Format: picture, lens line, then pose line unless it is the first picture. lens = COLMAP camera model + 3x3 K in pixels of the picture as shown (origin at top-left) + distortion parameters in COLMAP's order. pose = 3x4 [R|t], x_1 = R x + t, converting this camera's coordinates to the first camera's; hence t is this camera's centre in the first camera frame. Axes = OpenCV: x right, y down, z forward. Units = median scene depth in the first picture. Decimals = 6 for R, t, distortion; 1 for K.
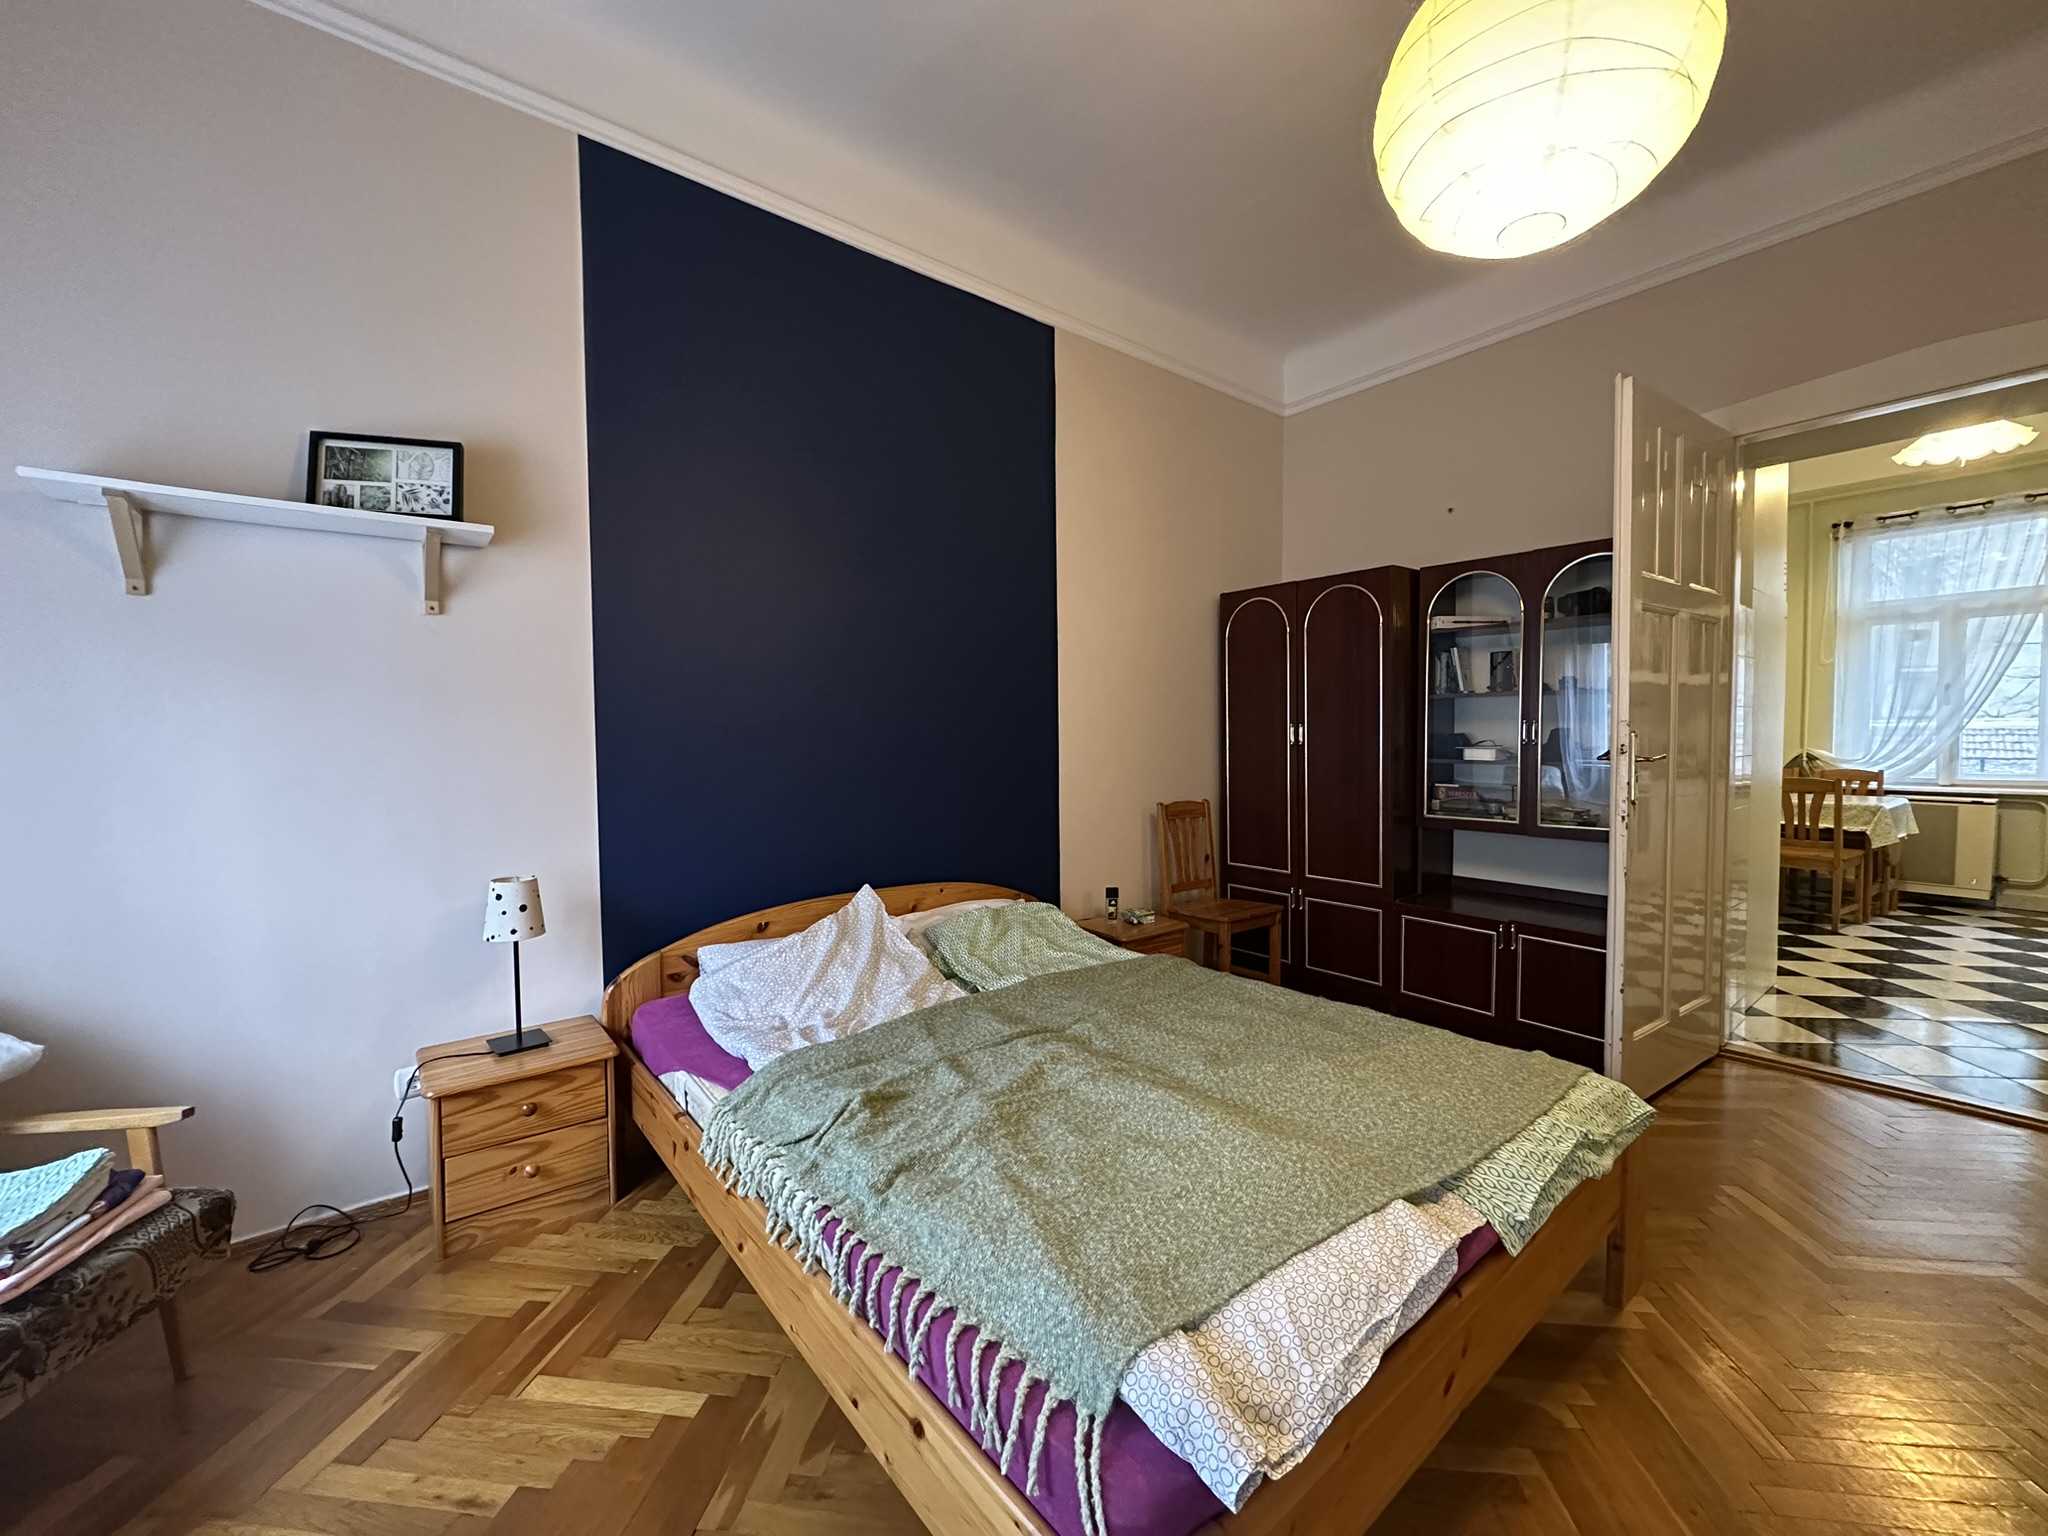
lens RADIAL K [[813.4, 0, 1014.6], [0, 813.4, 762.7], [0, 0, 1]] dist [-0.003252, -0.000202]
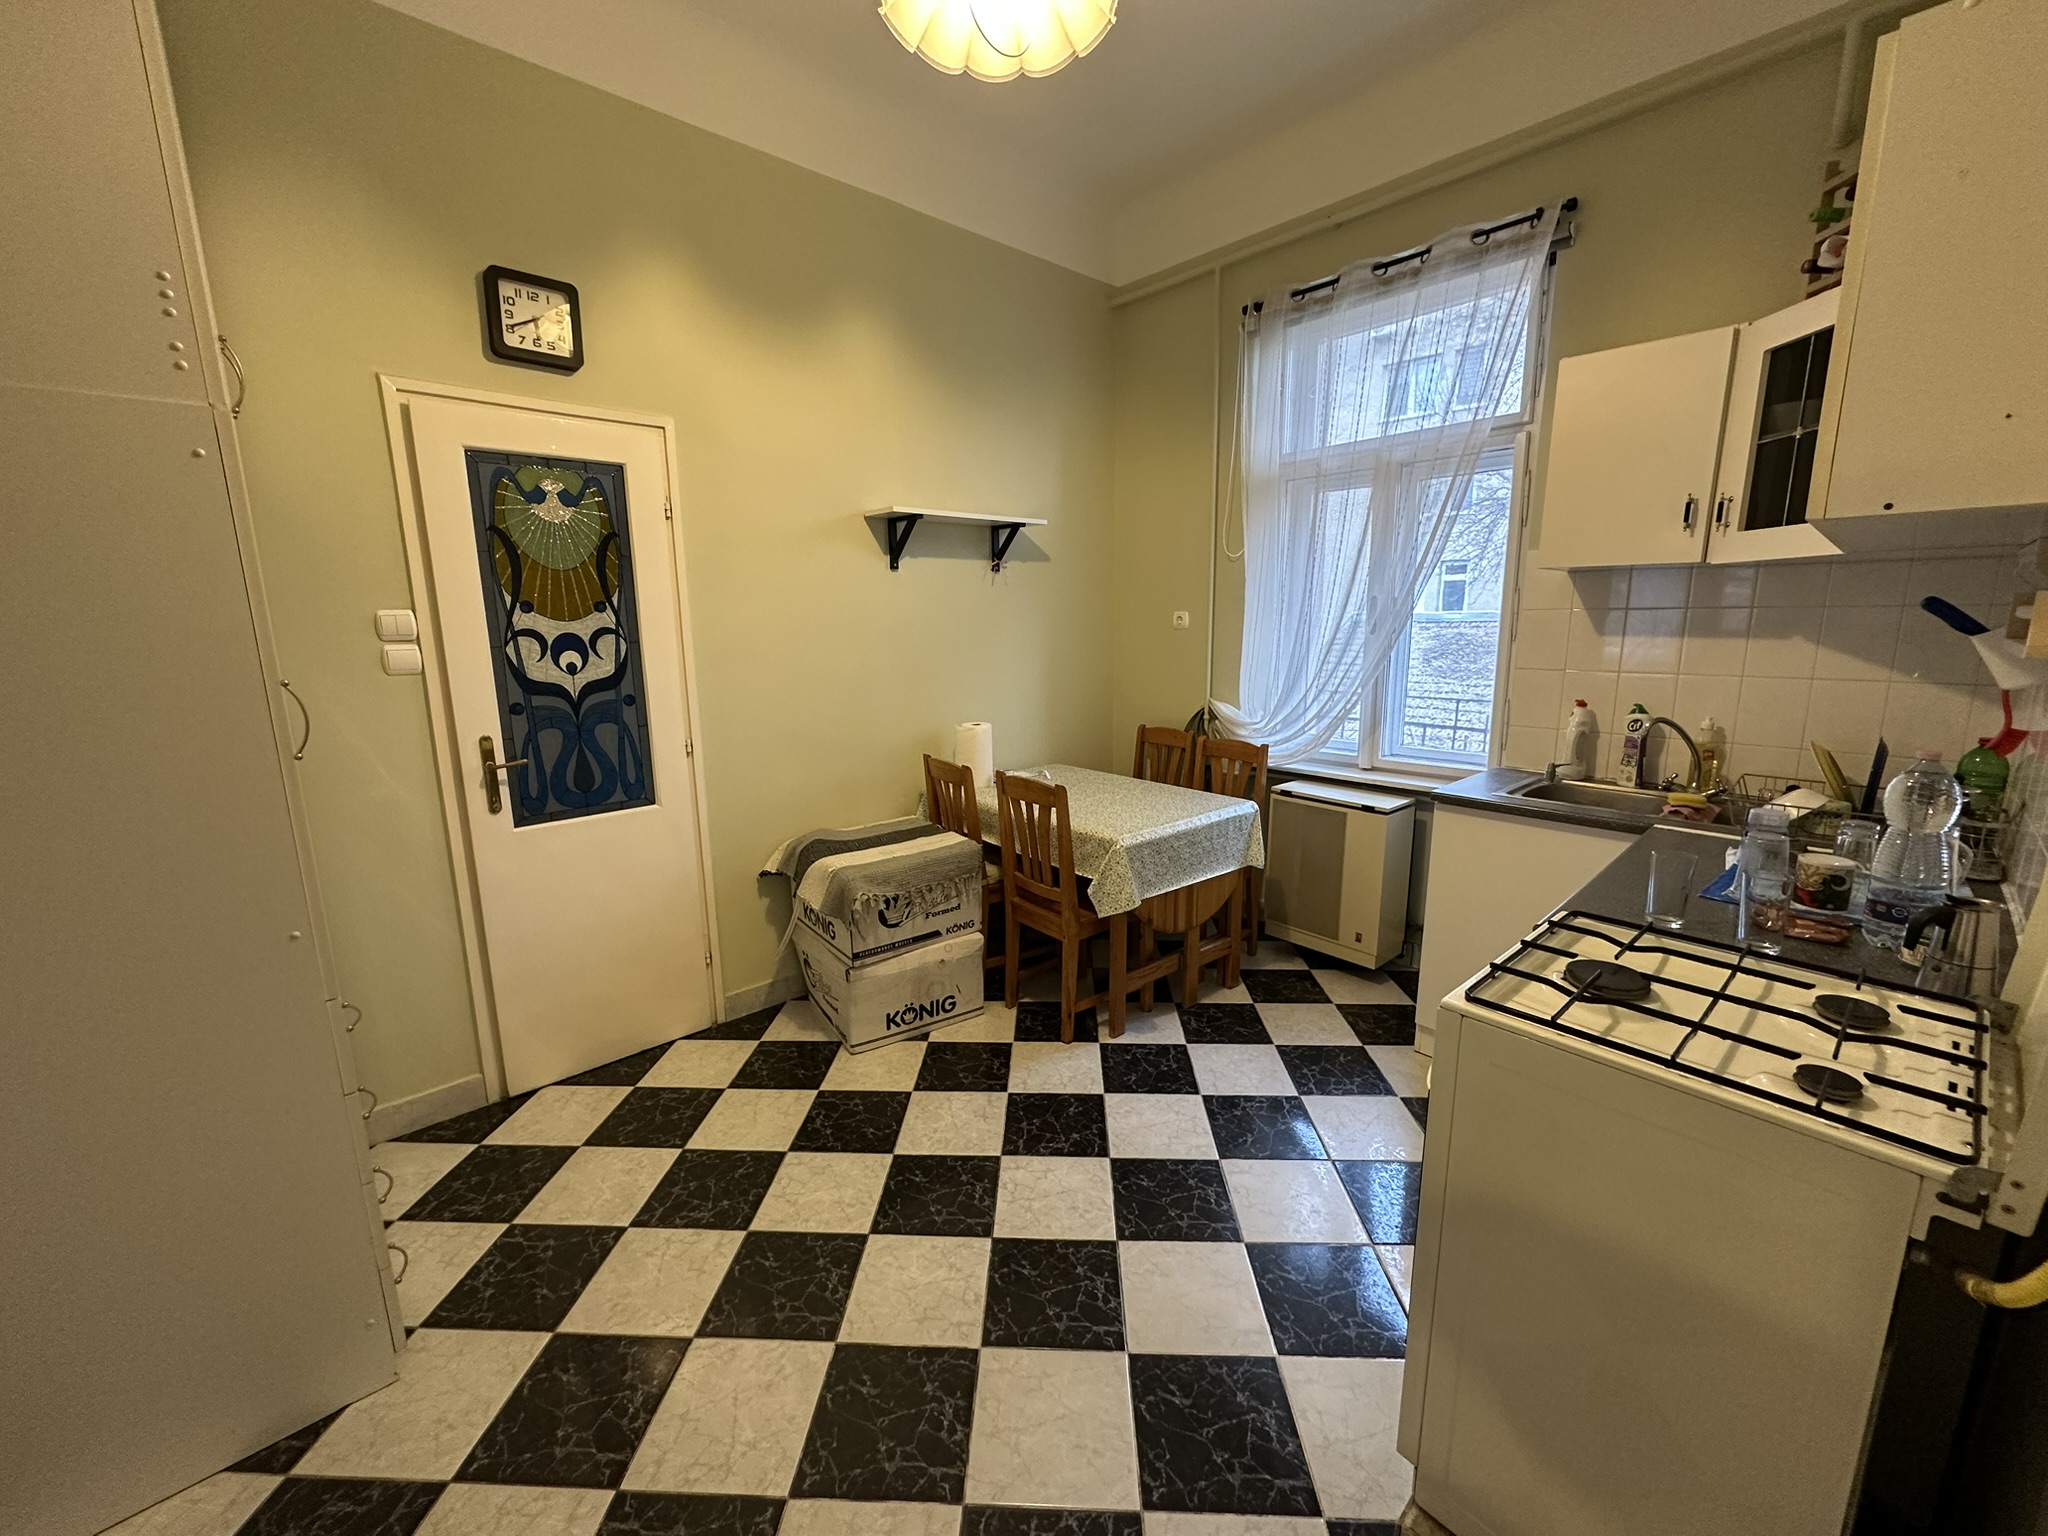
lens RADIAL K [[813.4, 0, 1020.4], [0, 813.4, 766.3], [0, 0, 1]] dist [-0.003252, -0.000202]
pose [[0.996538, -0.019968, 0.080710, 0.844242], [0.007956, 0.989180, 0.146490, -0.063637], [-0.082762, -0.145341, 0.985914, 0.424841]]
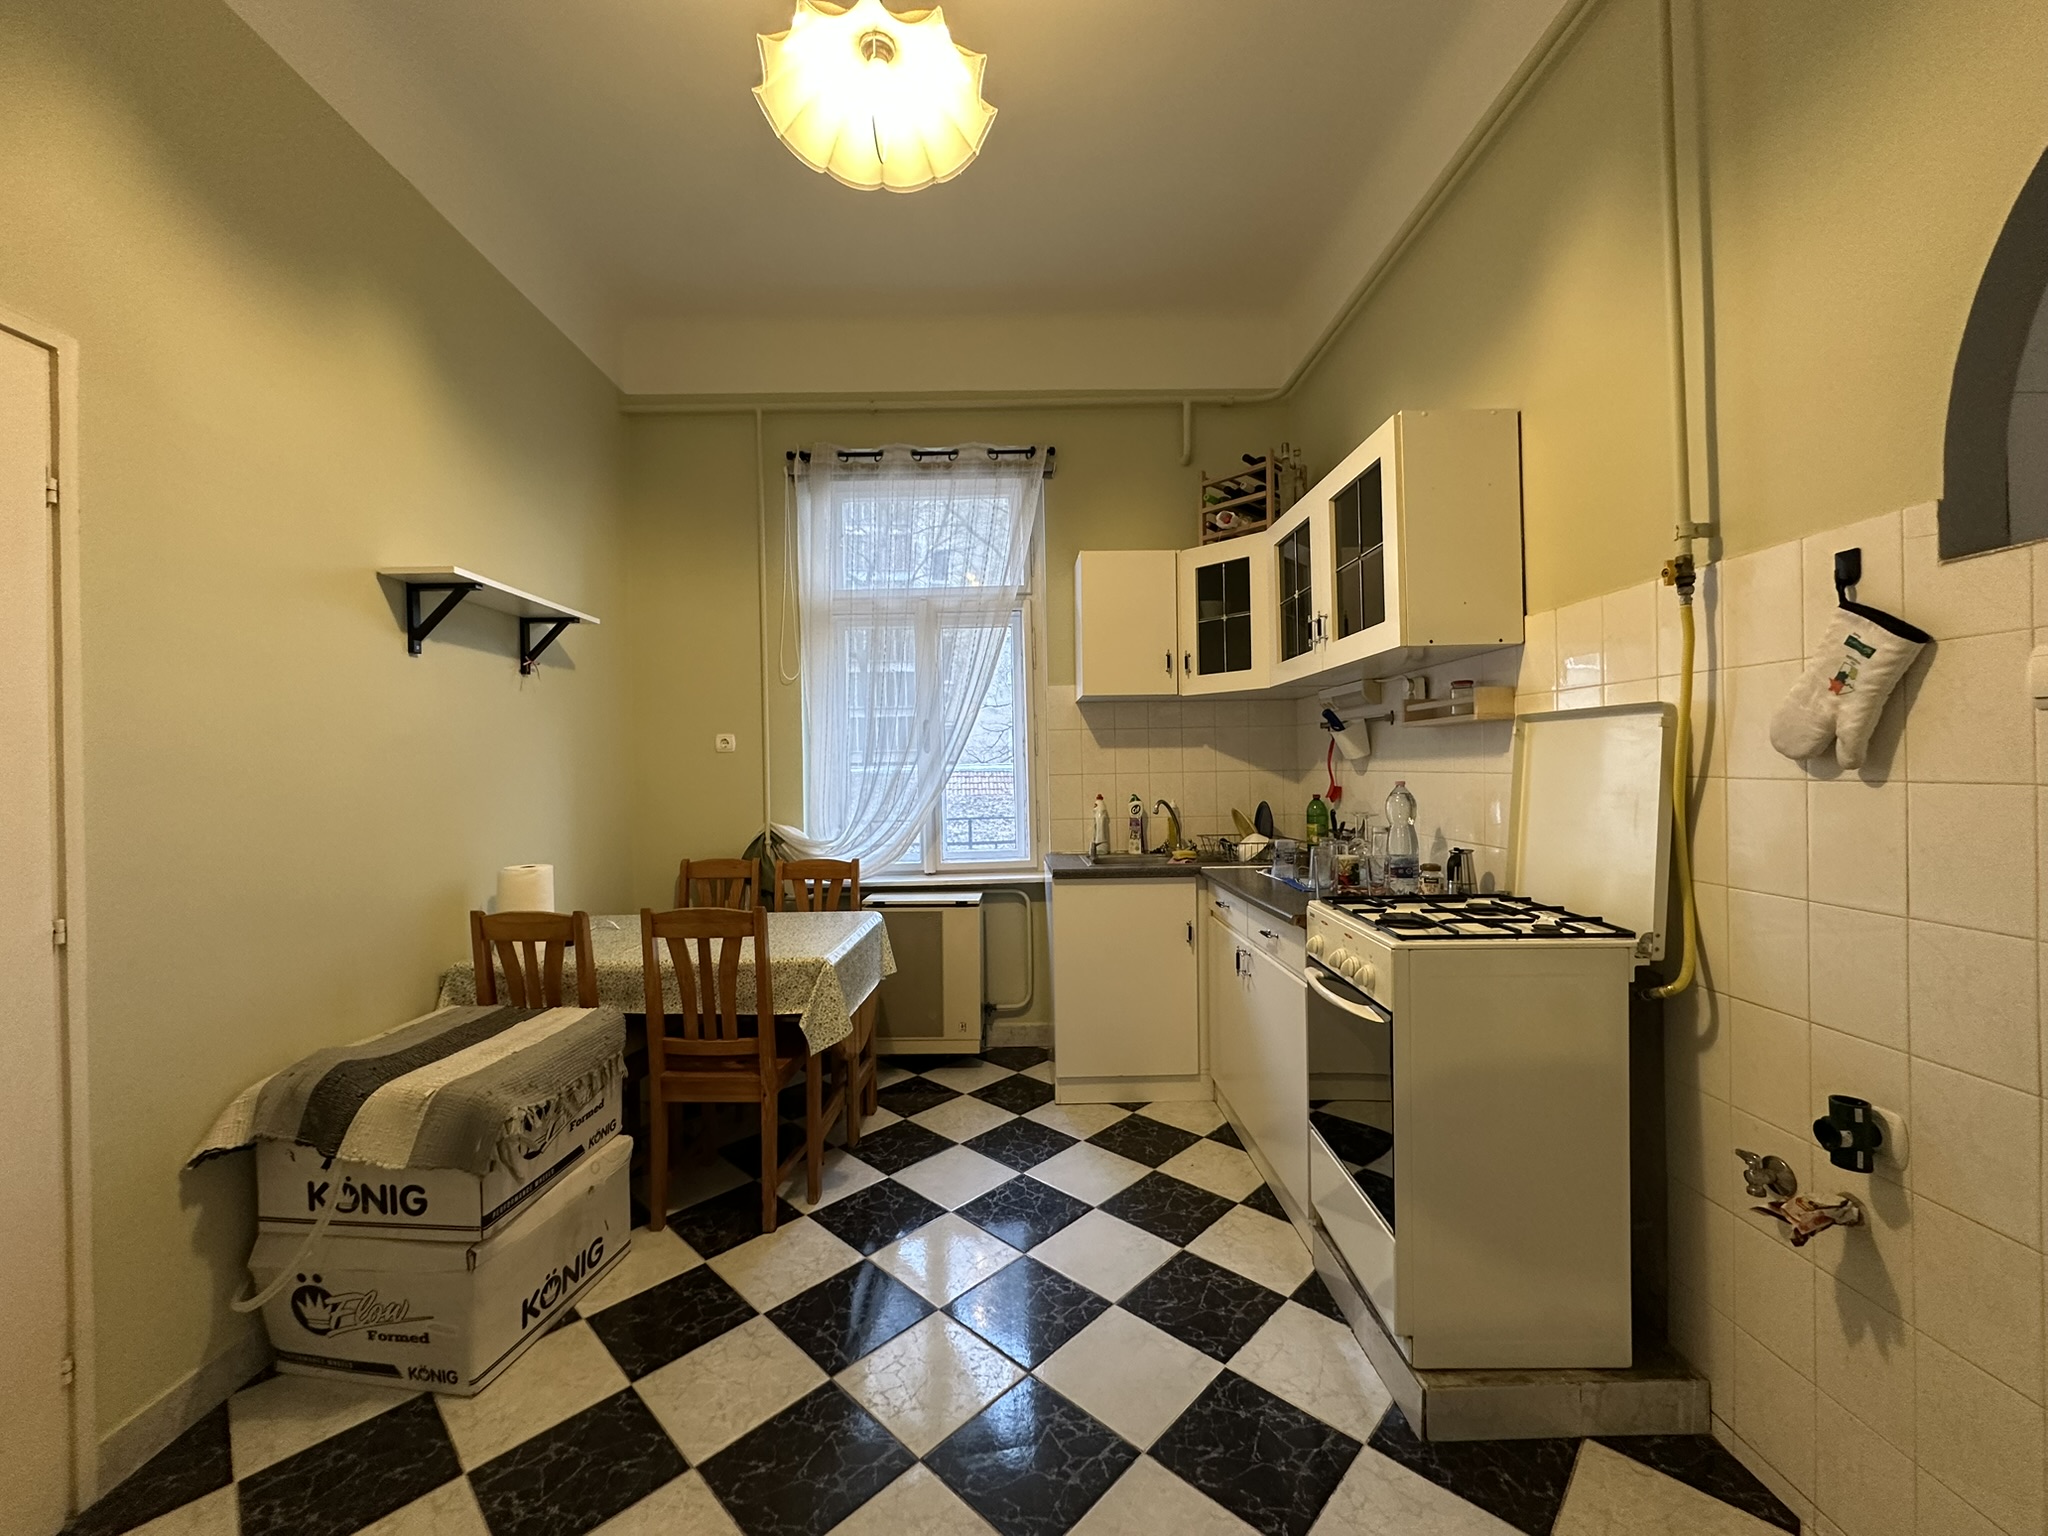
lens RADIAL K [[813.4, 0, 1021.9], [0, 813.4, 766.2], [0, 0, 1]] dist [-0.003252, -0.000202]
pose [[0.595734, -0.002407, 0.803178, 0.658996], [0.045383, 0.998499, -0.030670, -0.035415], [-0.801899, 0.054721, 0.594949, 0.537527]]
